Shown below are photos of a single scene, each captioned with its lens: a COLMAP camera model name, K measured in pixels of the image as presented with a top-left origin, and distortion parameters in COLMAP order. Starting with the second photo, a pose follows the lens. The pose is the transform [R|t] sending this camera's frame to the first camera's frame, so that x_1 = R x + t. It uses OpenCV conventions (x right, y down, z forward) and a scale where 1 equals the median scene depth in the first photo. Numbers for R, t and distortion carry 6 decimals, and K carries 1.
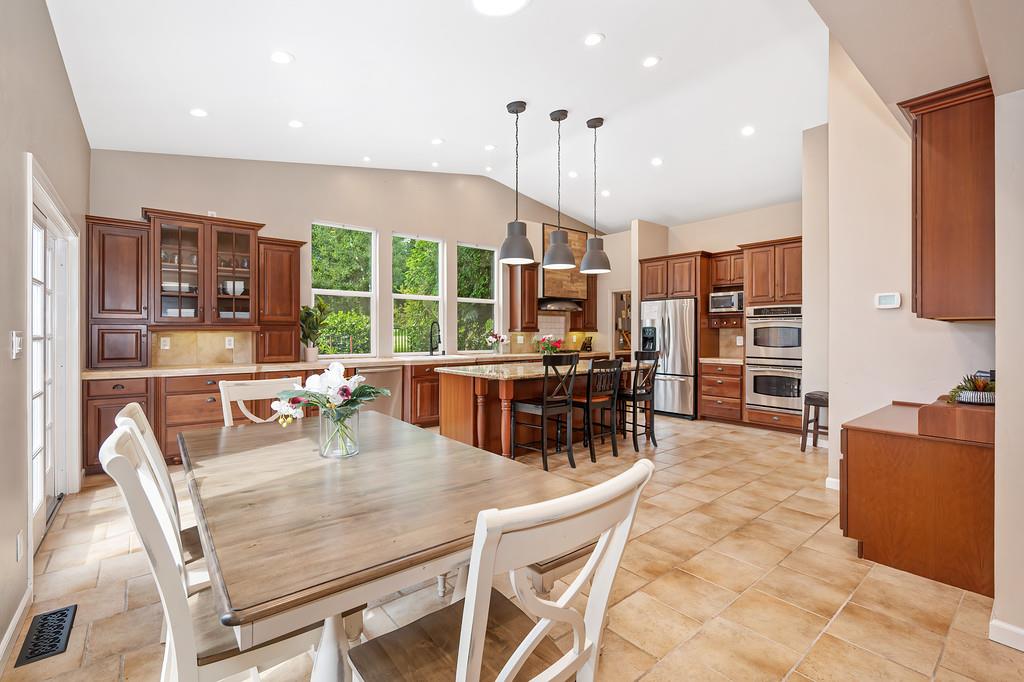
lens RADIAL K [[451.8, 0, 513.0], [0, 451.8, 336.5], [0, 0, 1]] dist [-0.000113, -0.000203]
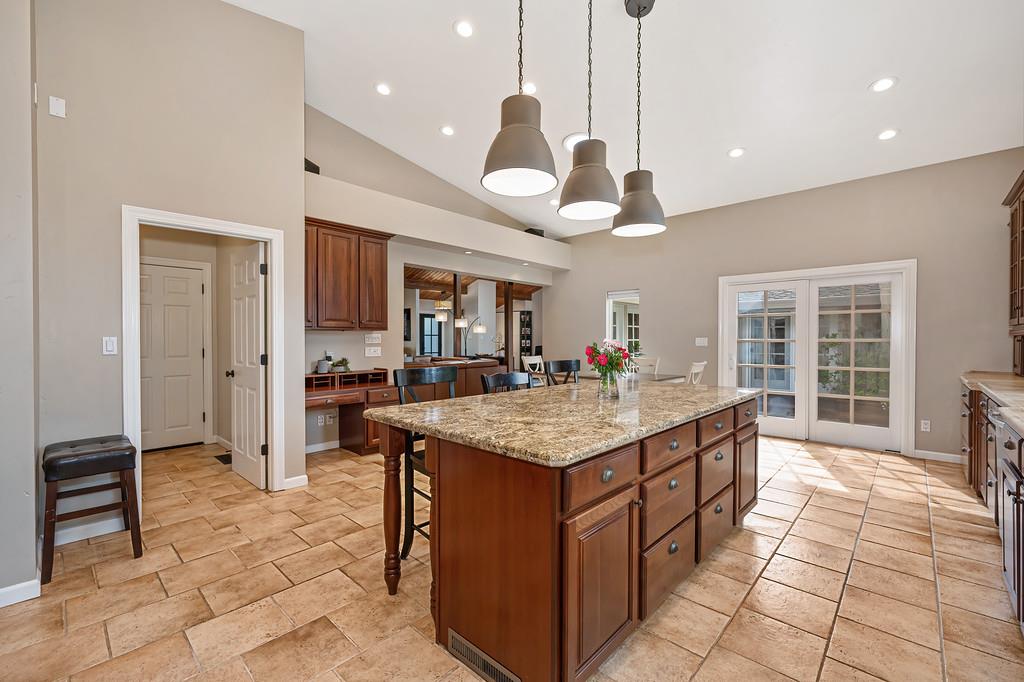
lens RADIAL K [[430.0, 0, 515.5], [0, 430.0, 343.6], [0, 0, 1]] dist [-0.000203, -0.000608]
pose [[-0.990724, -0.000060, -0.135893, 0.202911], [-0.002414, 0.999850, 0.017162, -0.004905], [0.135872, 0.017330, -0.990575, 1.172840]]
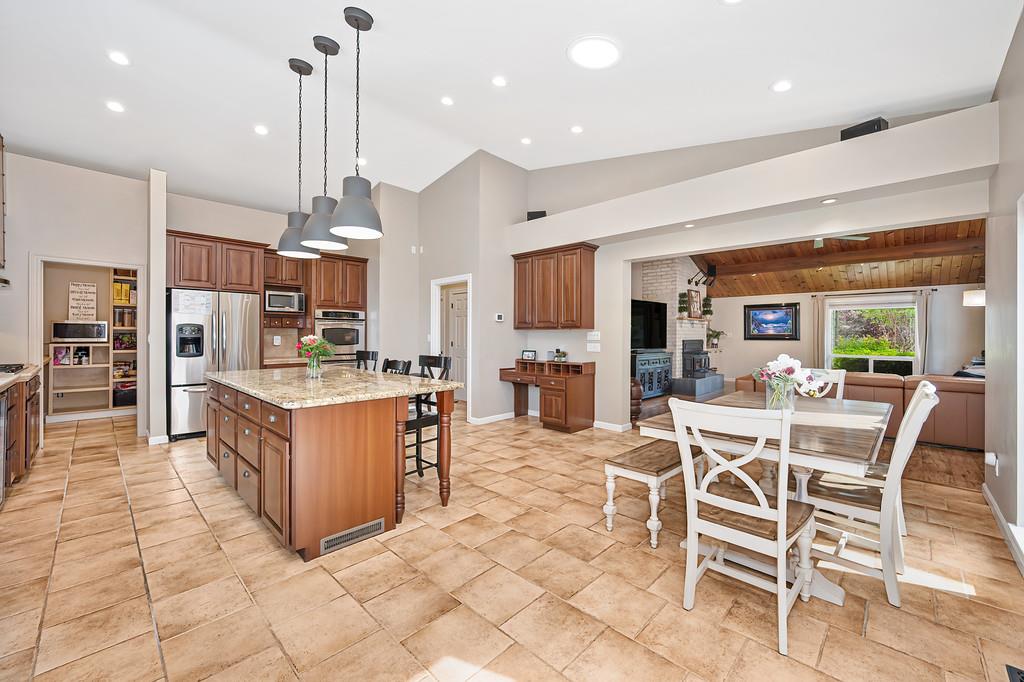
lens RADIAL K [[407.8, 0, 515.0], [0, 407.8, 334.8], [0, 0, 1]] dist [-0.000925, 0.000093]
pose [[-0.113617, -0.002062, 0.993523, -0.484044], [0.002493, 0.999994, 0.002360, -0.004247], [-0.993522, 0.002745, -0.113611, 0.596673]]
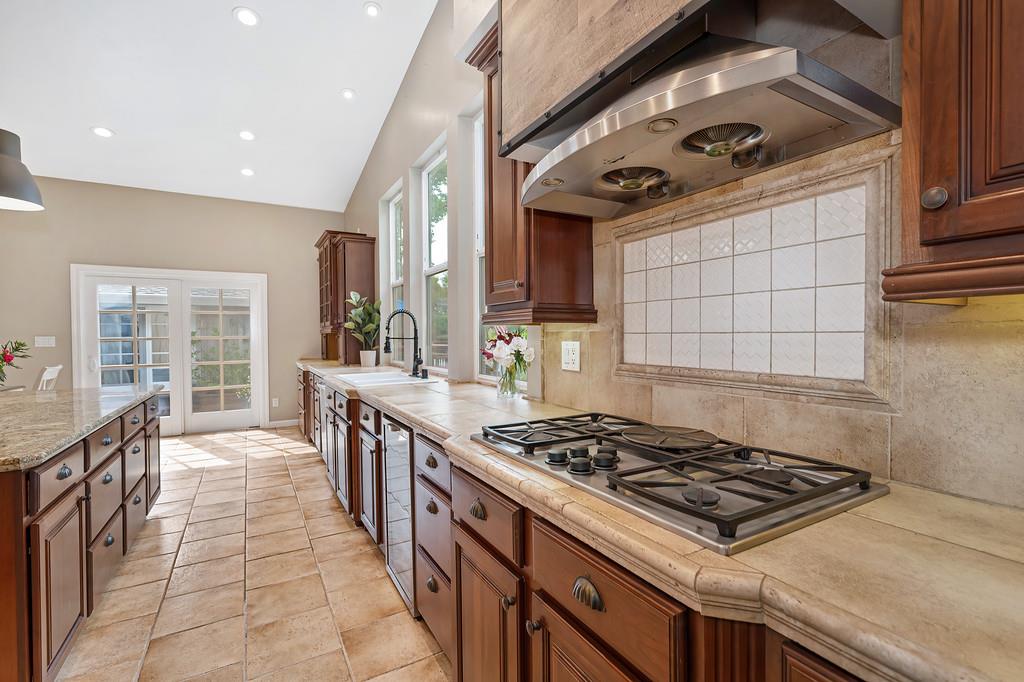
lens RADIAL K [[451.8, 0, 513.0], [0, 451.8, 336.5], [0, 0, 1]] dist [-0.000113, -0.000203]
pose [[-0.157494, 0.004640, -0.987509, 0.323784], [0.002451, 0.999988, 0.004307, -0.004382], [0.987517, -0.001742, -0.157503, 1.228772]]
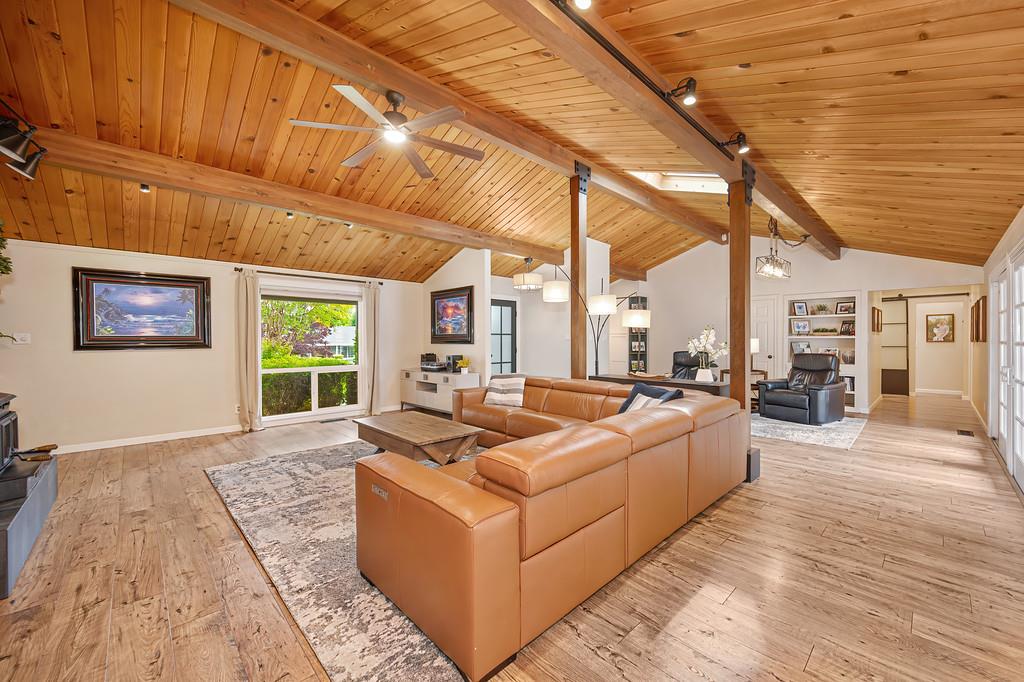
lens RADIAL K [[403.8, 0, 514.0], [0, 403.8, 341.6], [0, 0, 1]] dist [-0.001429, -0.000080]
pose [[-0.997478, 0.000649, -0.070980, 0.378684], [-0.000121, 0.999941, 0.010843, 0.001006], [0.070983, 0.010824, -0.997419, 0.211172]]
